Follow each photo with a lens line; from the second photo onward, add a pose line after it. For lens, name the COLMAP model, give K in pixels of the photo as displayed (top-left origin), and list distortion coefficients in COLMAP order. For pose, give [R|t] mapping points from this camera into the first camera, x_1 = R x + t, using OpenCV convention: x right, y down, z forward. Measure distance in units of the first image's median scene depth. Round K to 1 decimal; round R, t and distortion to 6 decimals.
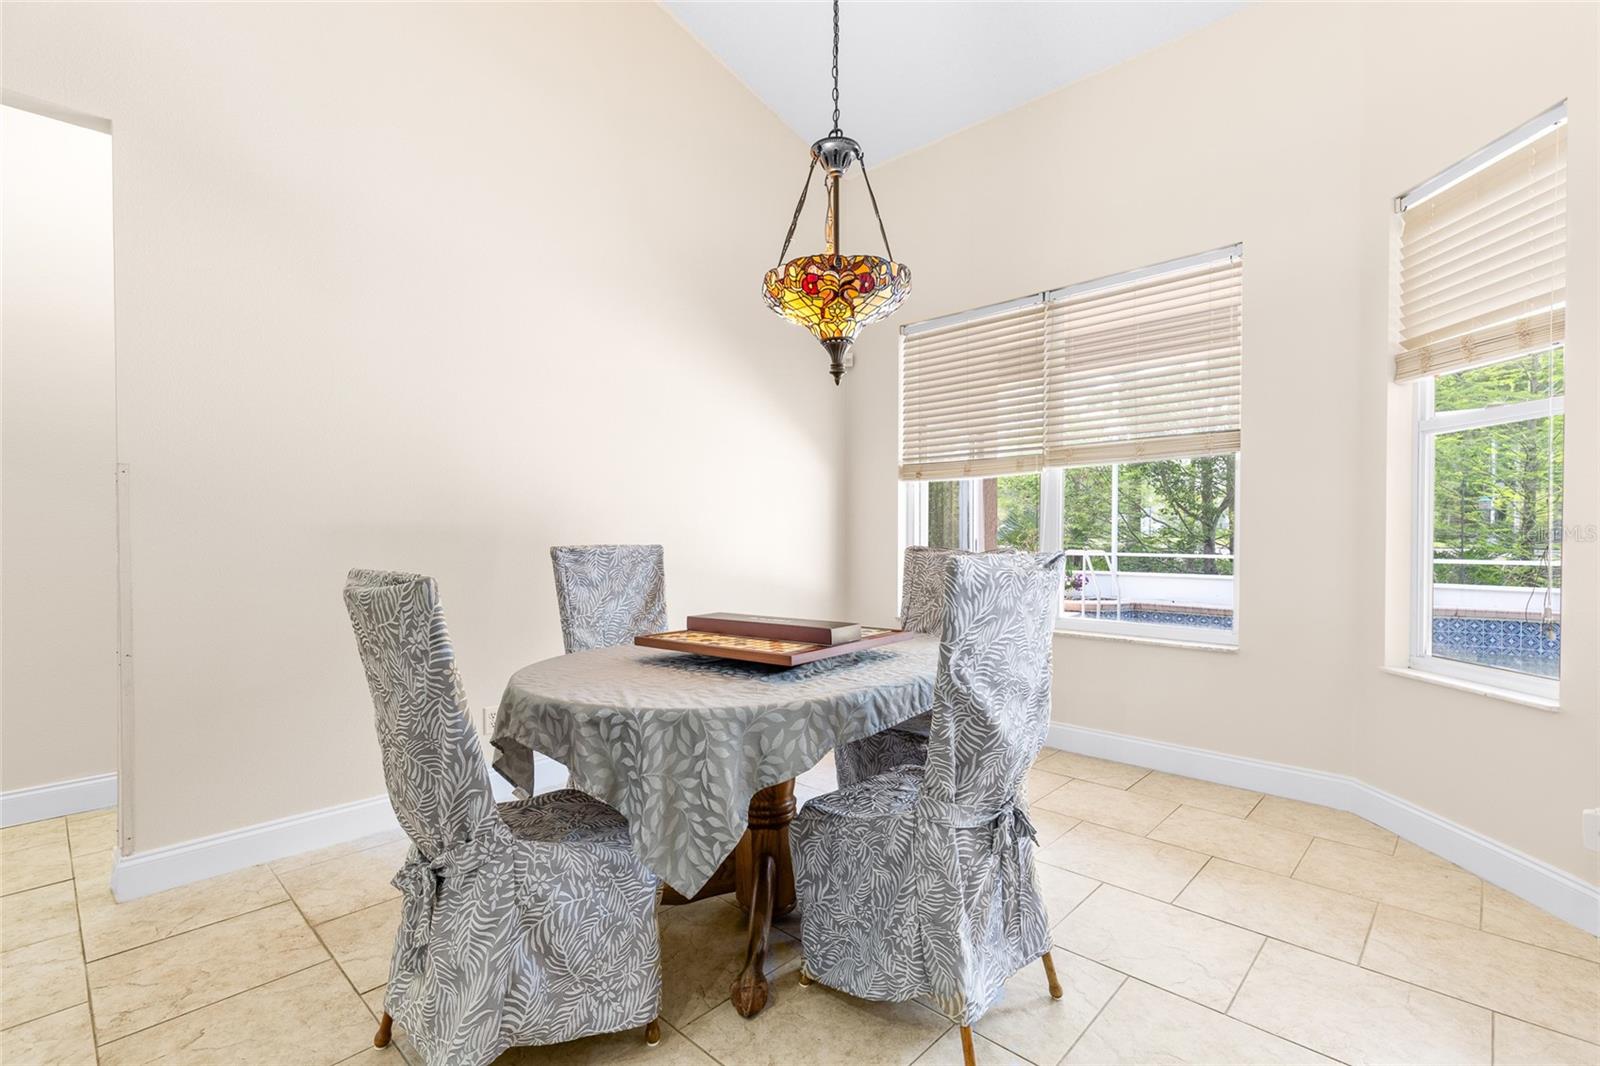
lens RADIAL K [[728.3, 0, 794.8], [0, 728.3, 537.8], [0, 0, 1]] dist [0.010989, -0.000836]
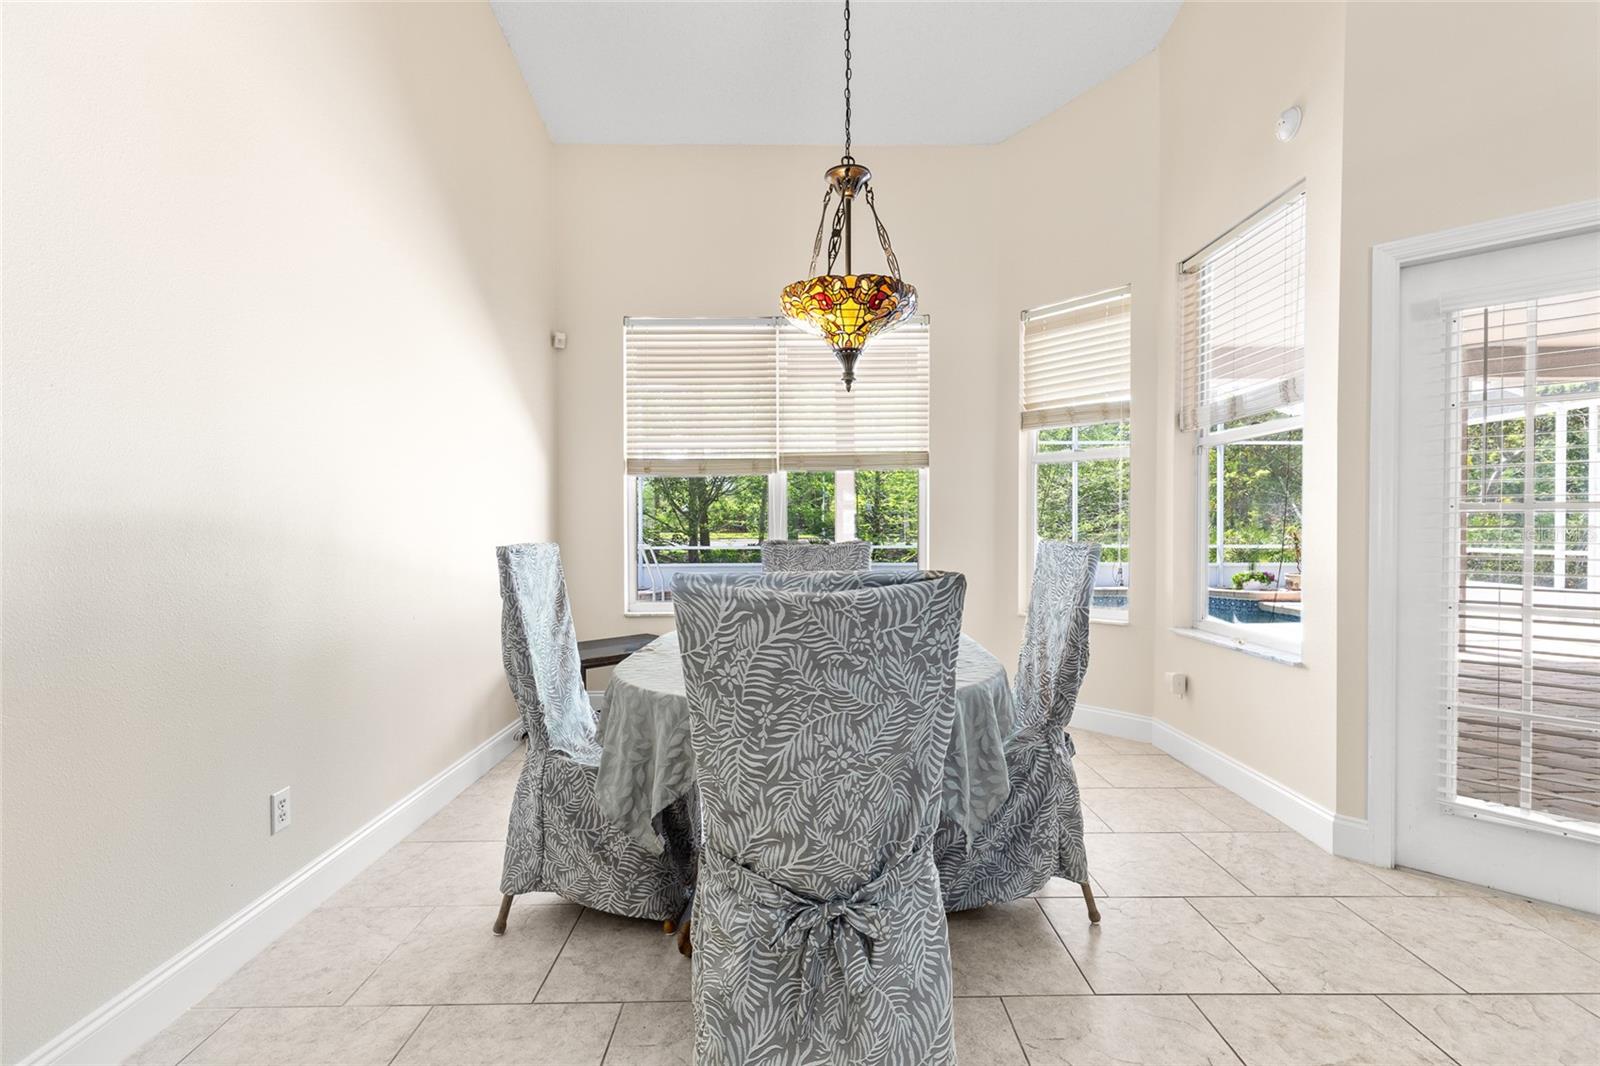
lens RADIAL K [[728.3, 0, 796.6], [0, 728.3, 535.7], [0, 0, 1]] dist [0.010989, -0.000836]
pose [[0.725889, -0.009307, 0.687749, -0.755280], [0.007068, 0.999957, 0.006072, -0.000557], [-0.687776, 0.000453, 0.725923, 0.261496]]
